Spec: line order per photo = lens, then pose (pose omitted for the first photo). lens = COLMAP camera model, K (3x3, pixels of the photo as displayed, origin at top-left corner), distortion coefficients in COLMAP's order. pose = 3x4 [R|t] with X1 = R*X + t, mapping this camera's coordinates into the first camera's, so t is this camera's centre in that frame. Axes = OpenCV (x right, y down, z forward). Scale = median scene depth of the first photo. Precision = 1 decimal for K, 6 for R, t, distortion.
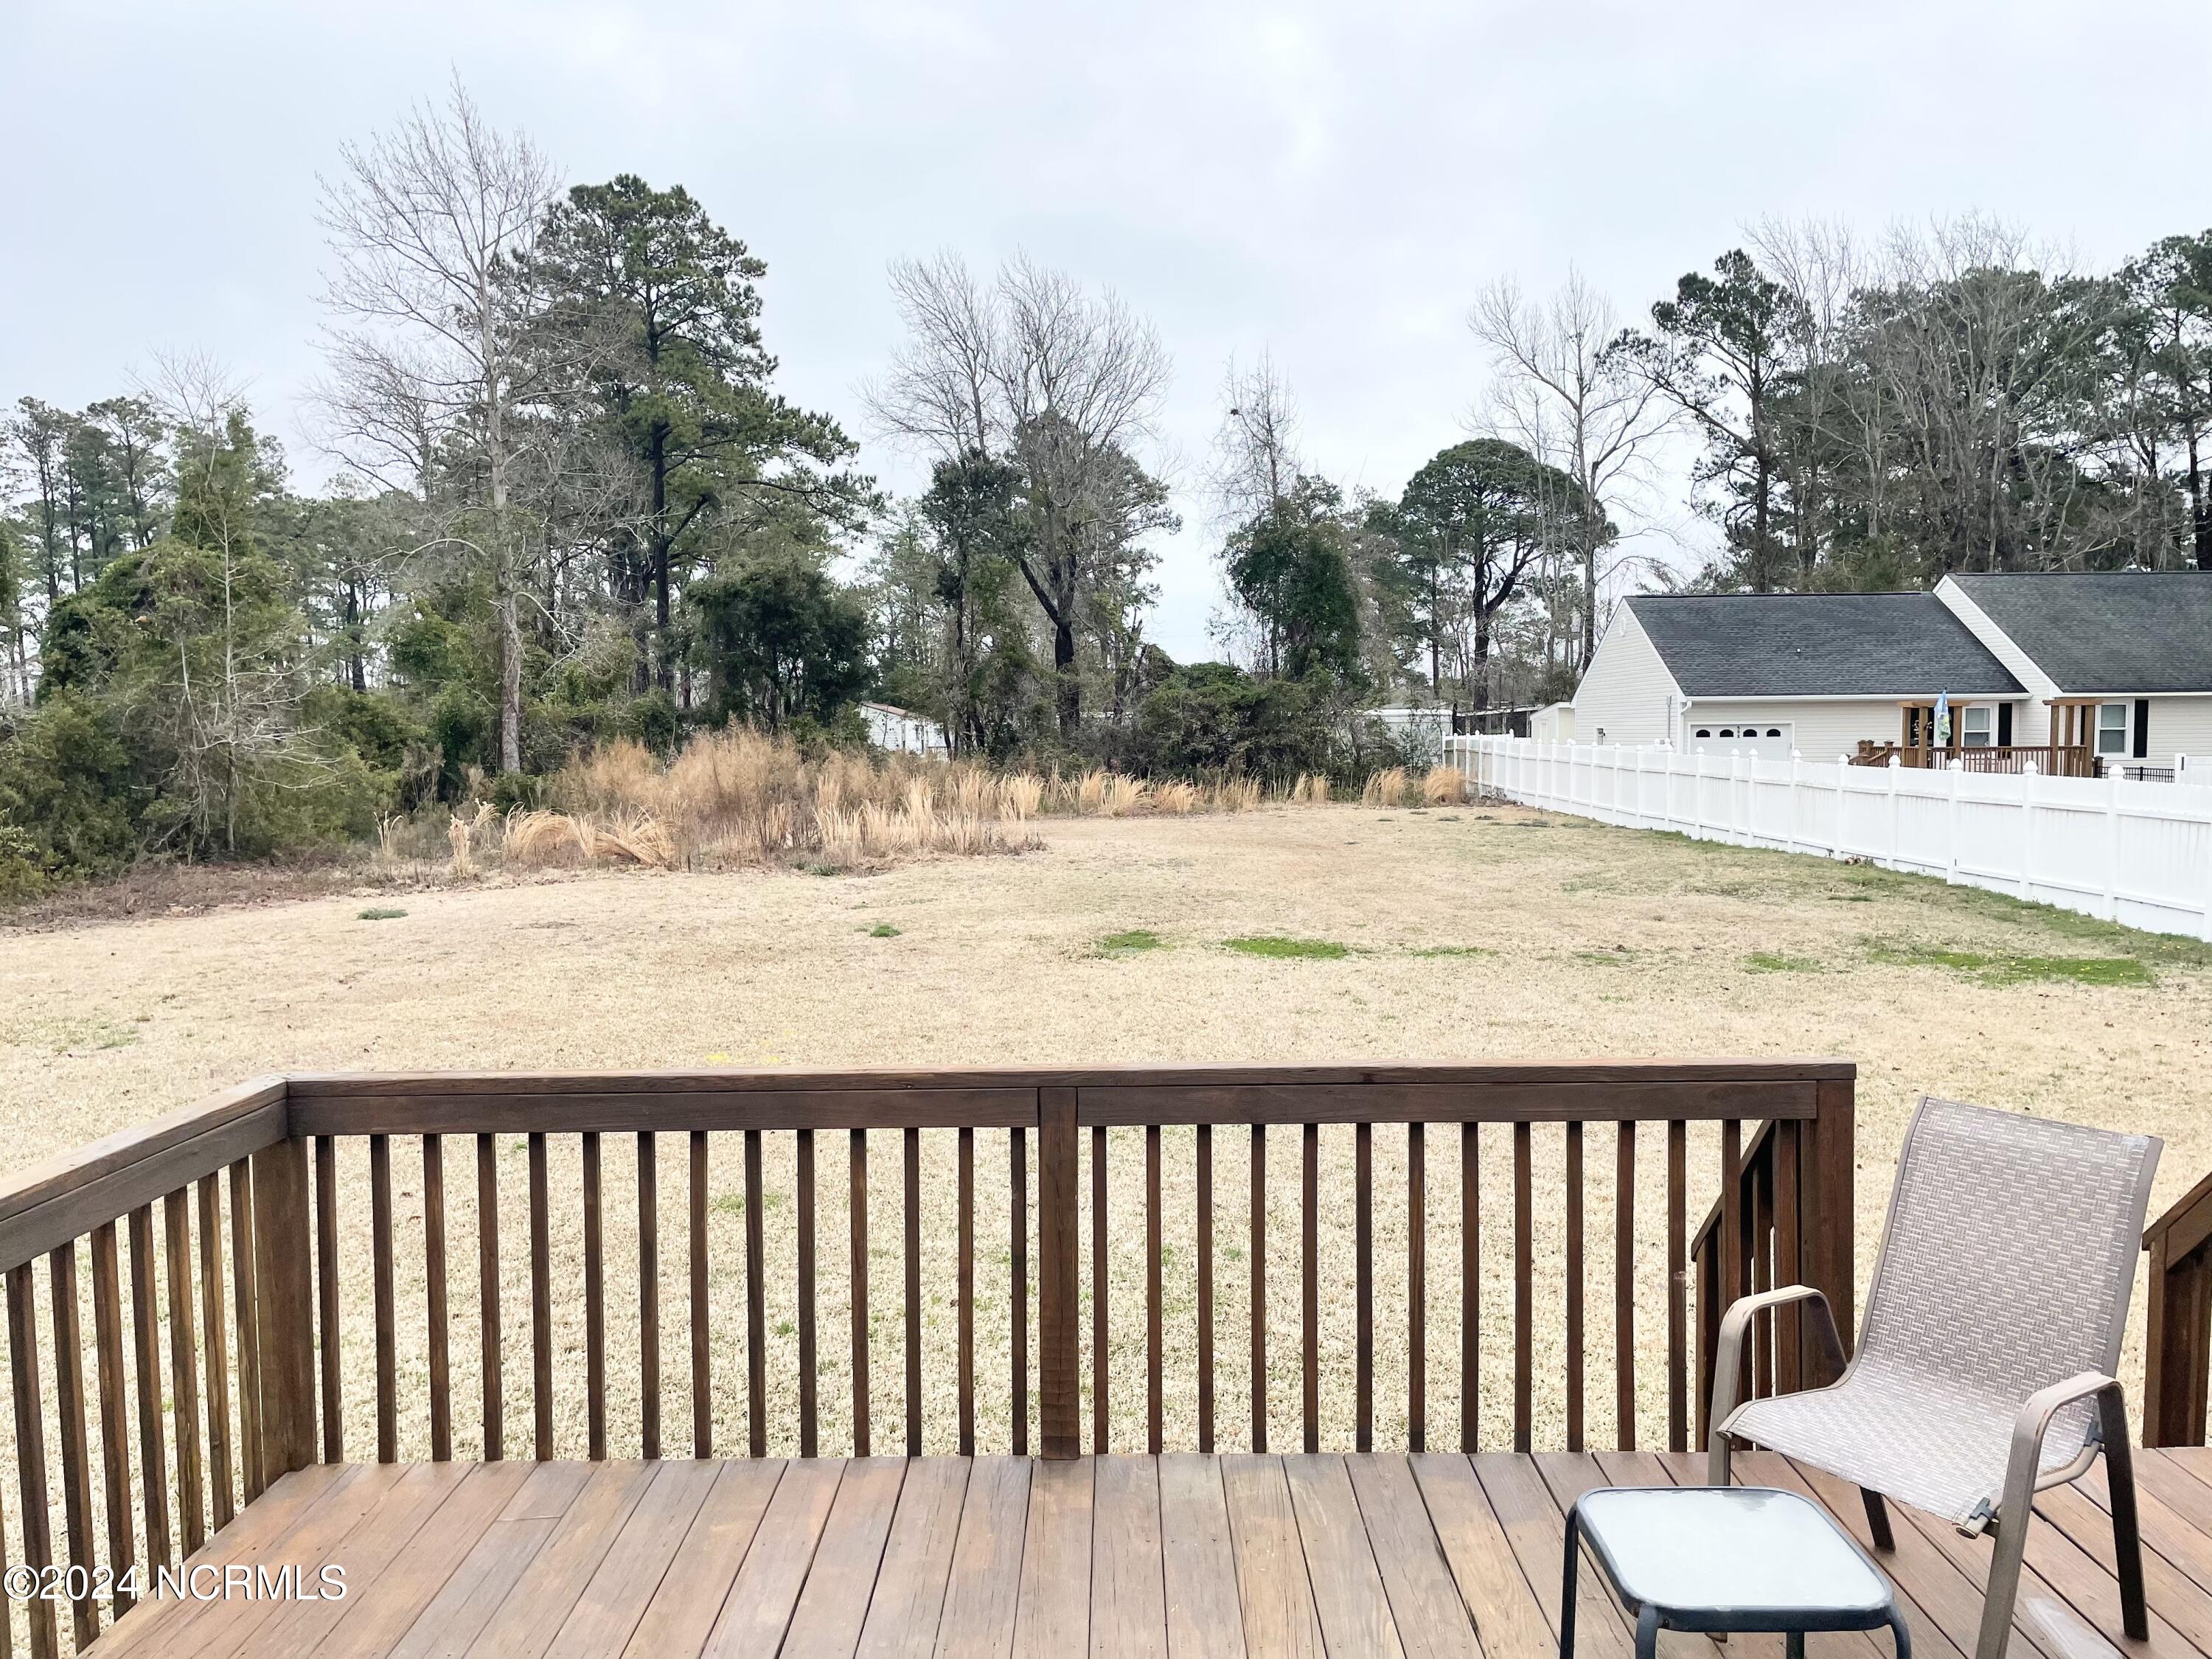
lens RADIAL K [[1676.4, 0, 1098.4], [0, 1676.4, 825.2], [0, 0, 1]] dist [0.003947, 0.000169]
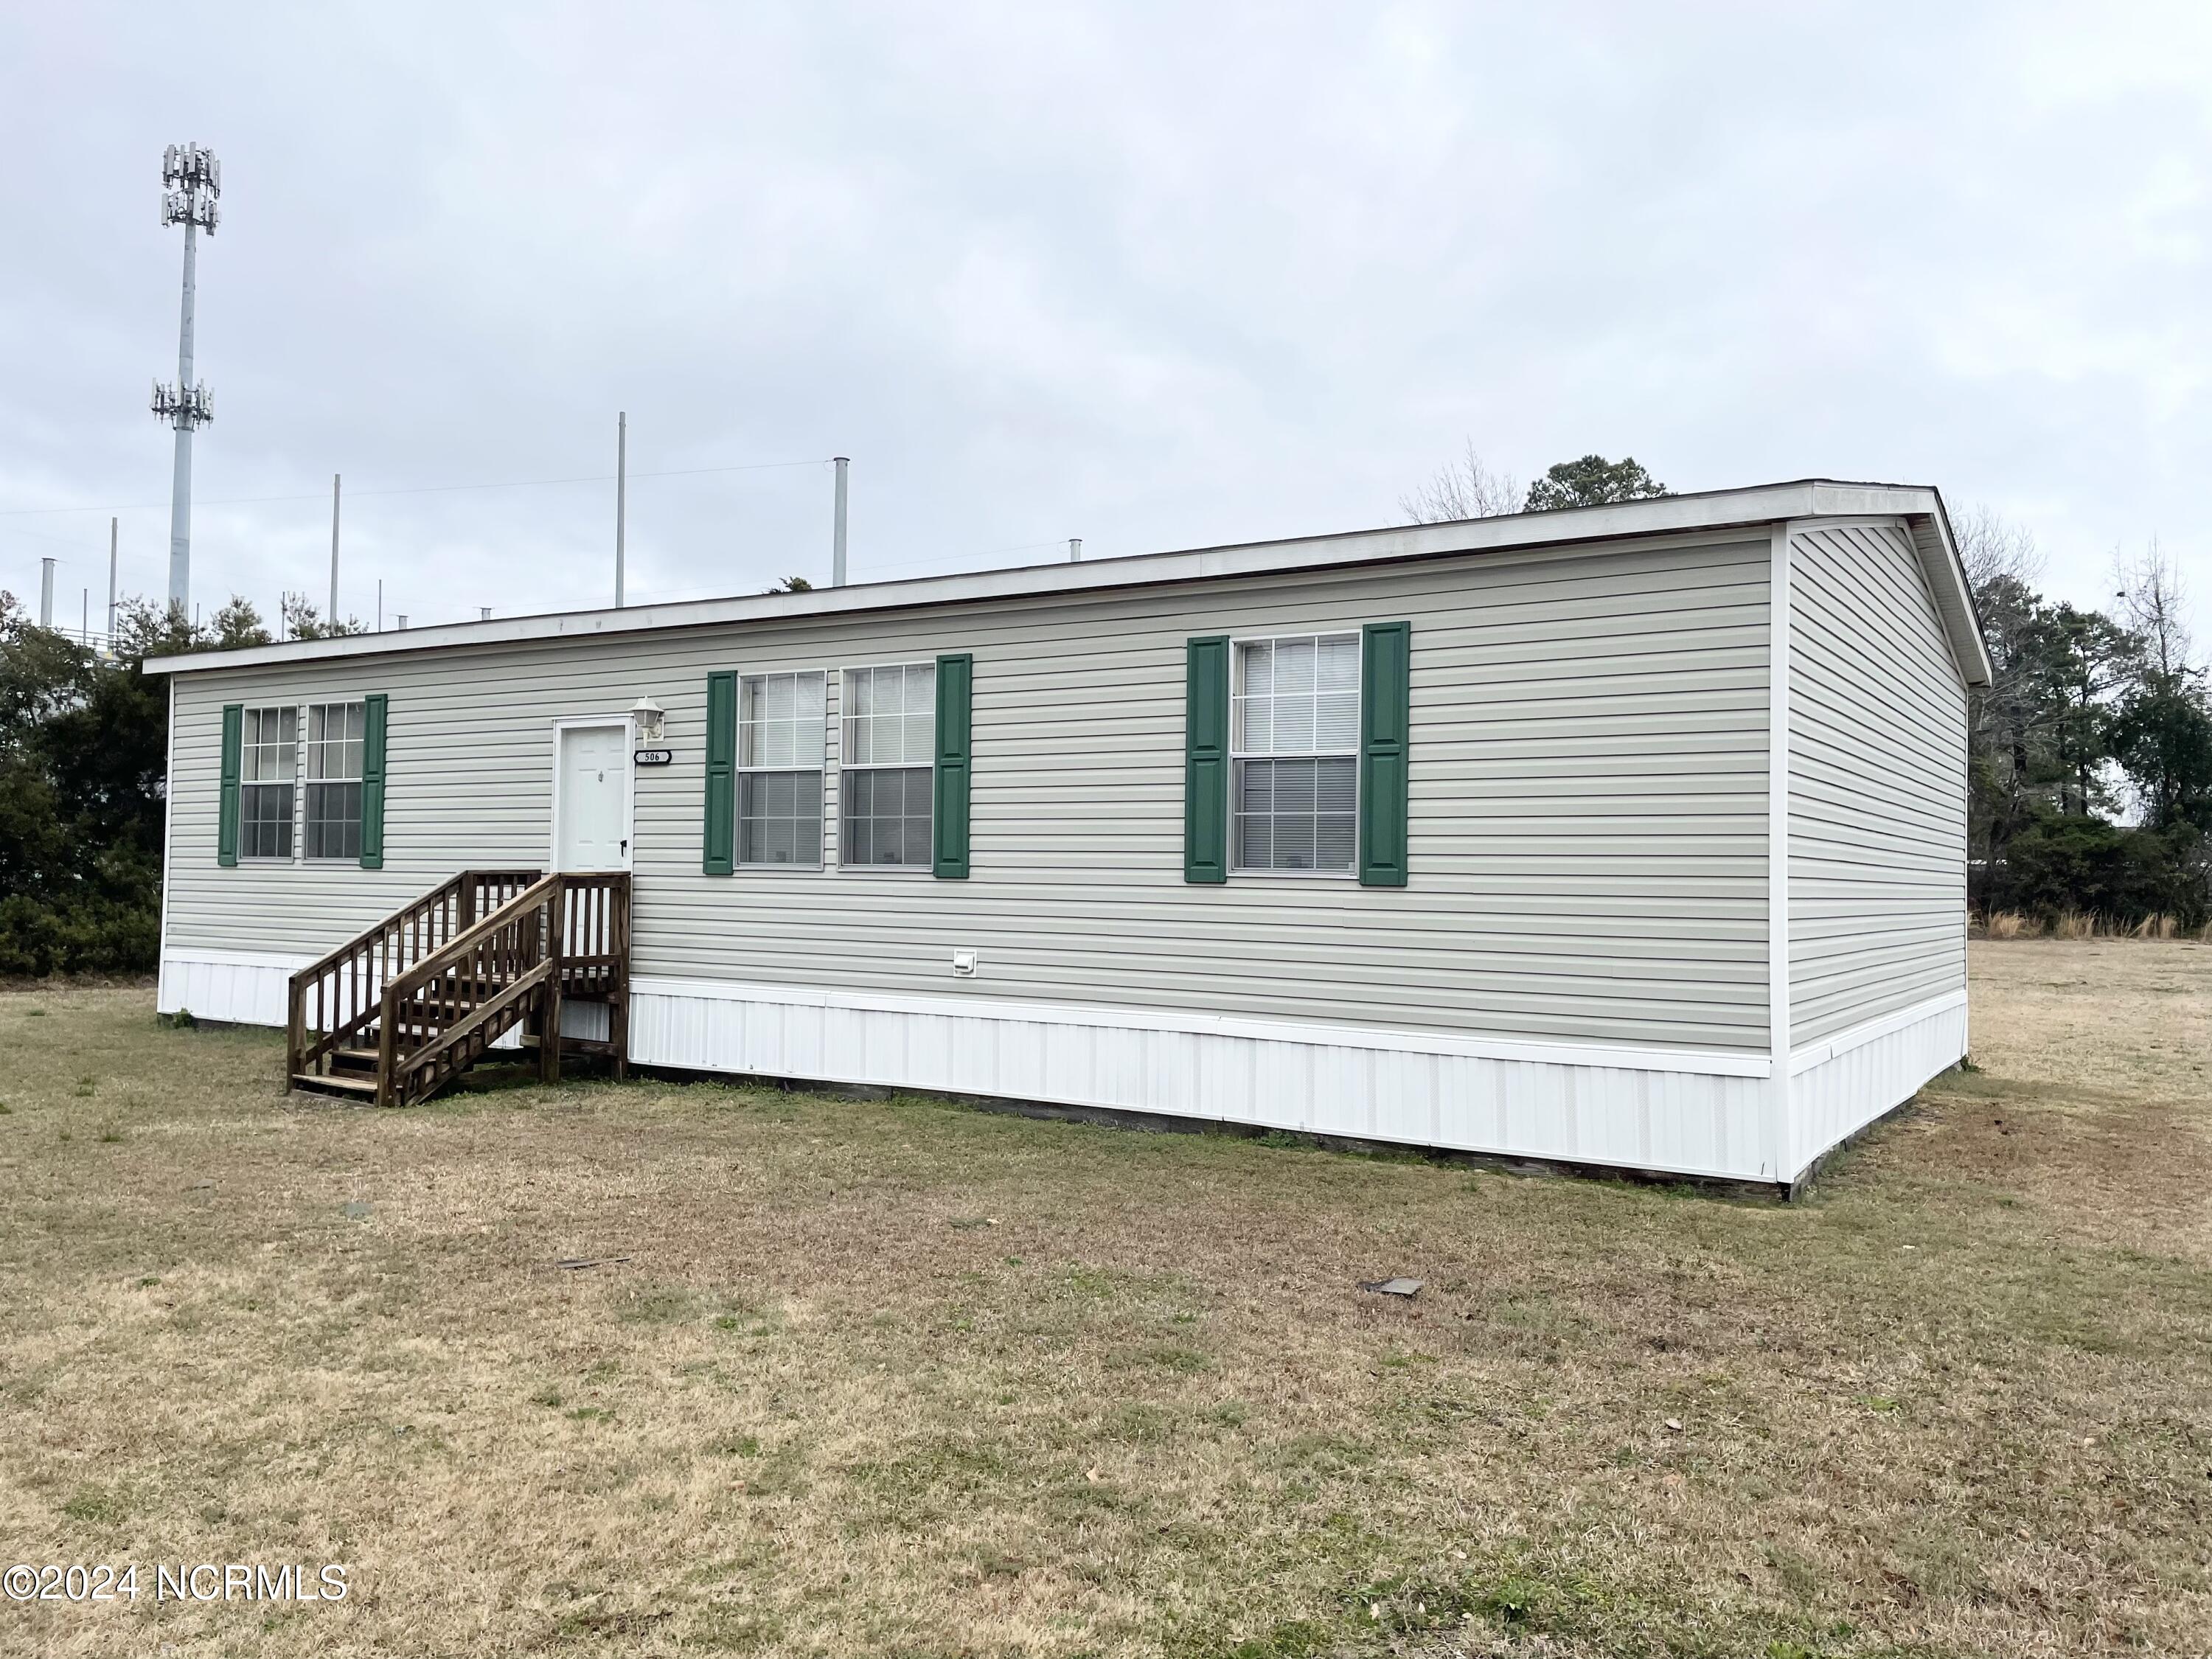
lens RADIAL K [[1957.9, 0, 1102.7], [0, 1957.9, 822.7], [0, 0, 1]] dist [-0.010647, -0.006385]
pose [[0.851808, 0.010648, -0.523746, 0.209458], [-0.056873, 0.995764, -0.072251, 0.044541], [0.520757, 0.091331, 0.848805, -0.509675]]
